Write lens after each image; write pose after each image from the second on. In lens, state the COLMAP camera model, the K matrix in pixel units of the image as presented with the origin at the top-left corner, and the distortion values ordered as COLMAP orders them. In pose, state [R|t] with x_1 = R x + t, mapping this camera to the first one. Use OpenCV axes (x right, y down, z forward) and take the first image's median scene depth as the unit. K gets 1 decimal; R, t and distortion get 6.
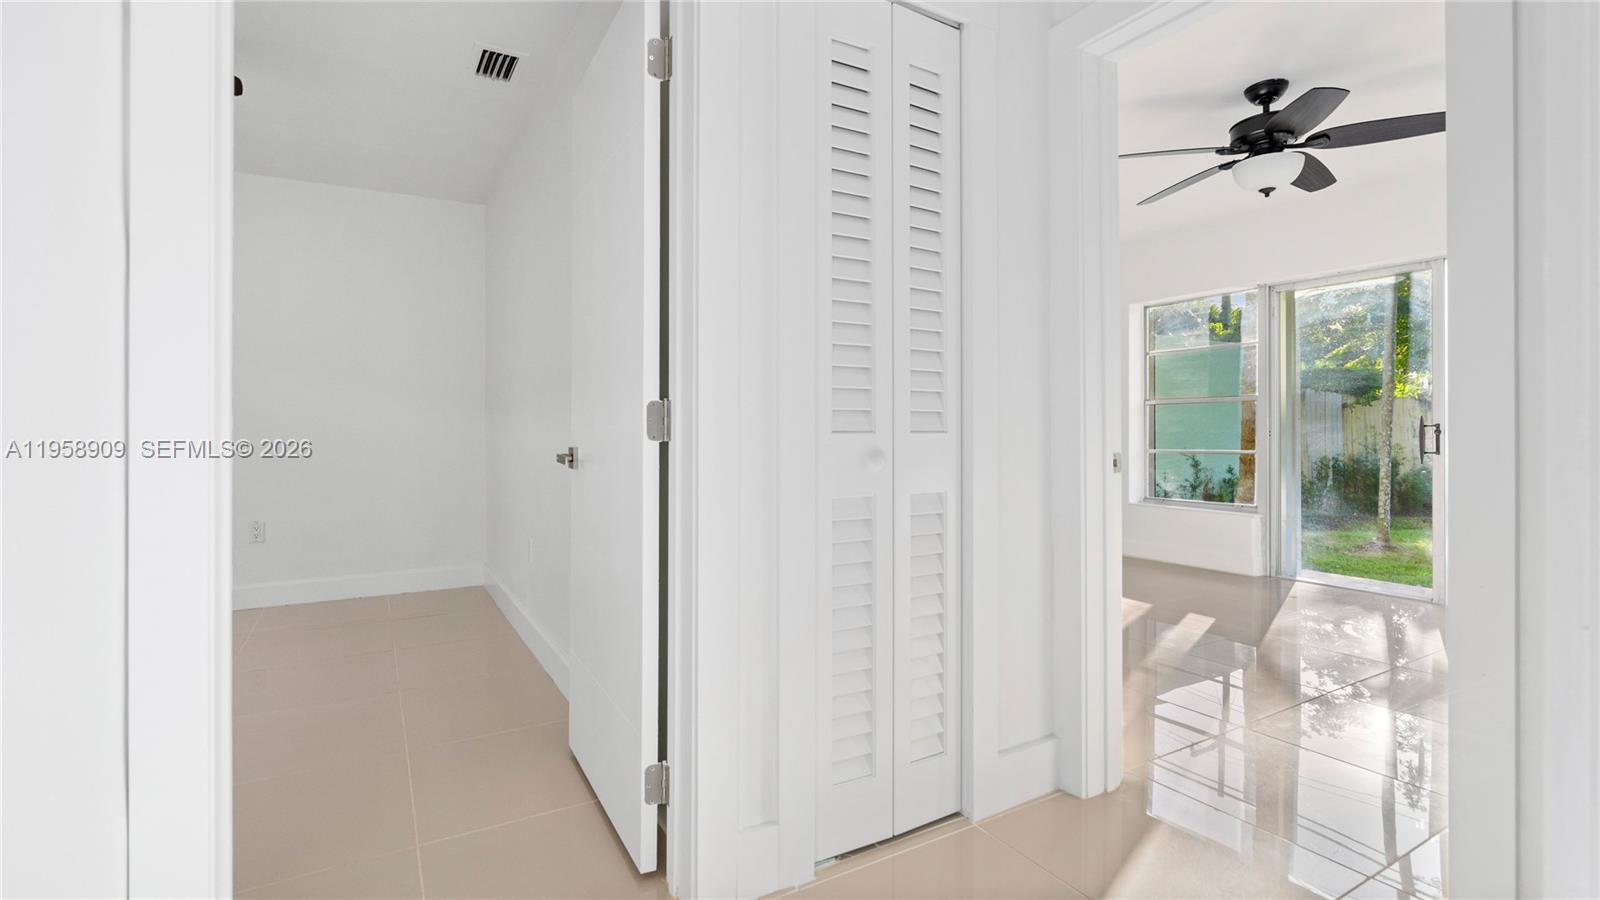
lens RADIAL K [[732.8, 0, 794.3], [0, 732.8, 430.2], [0, 0, 1]] dist [0.000014, -0.000429]
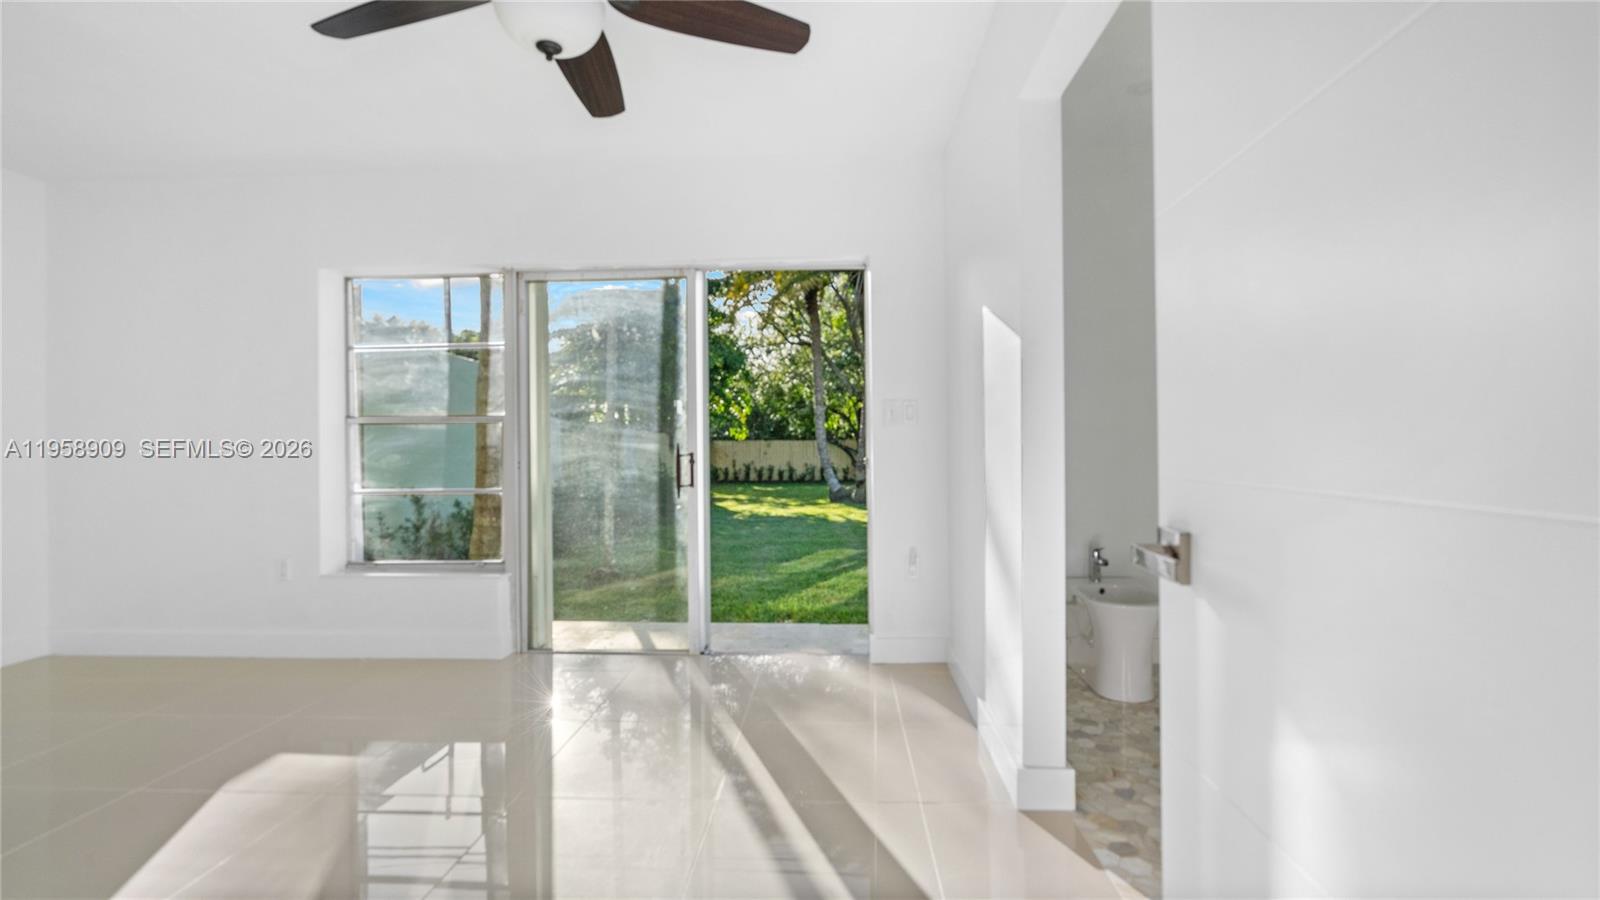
lens RADIAL K [[736.3, 0, 800.0], [0, 736.3, 450.0], [0, 0, 1]] dist [-0.000794, -0.000173]
pose [[0.554362, -0.004365, 0.832264, 0.153256], [0.006915, 0.999976, 0.000638, -0.008629], [-0.832247, 0.005401, 0.554379, 0.291782]]
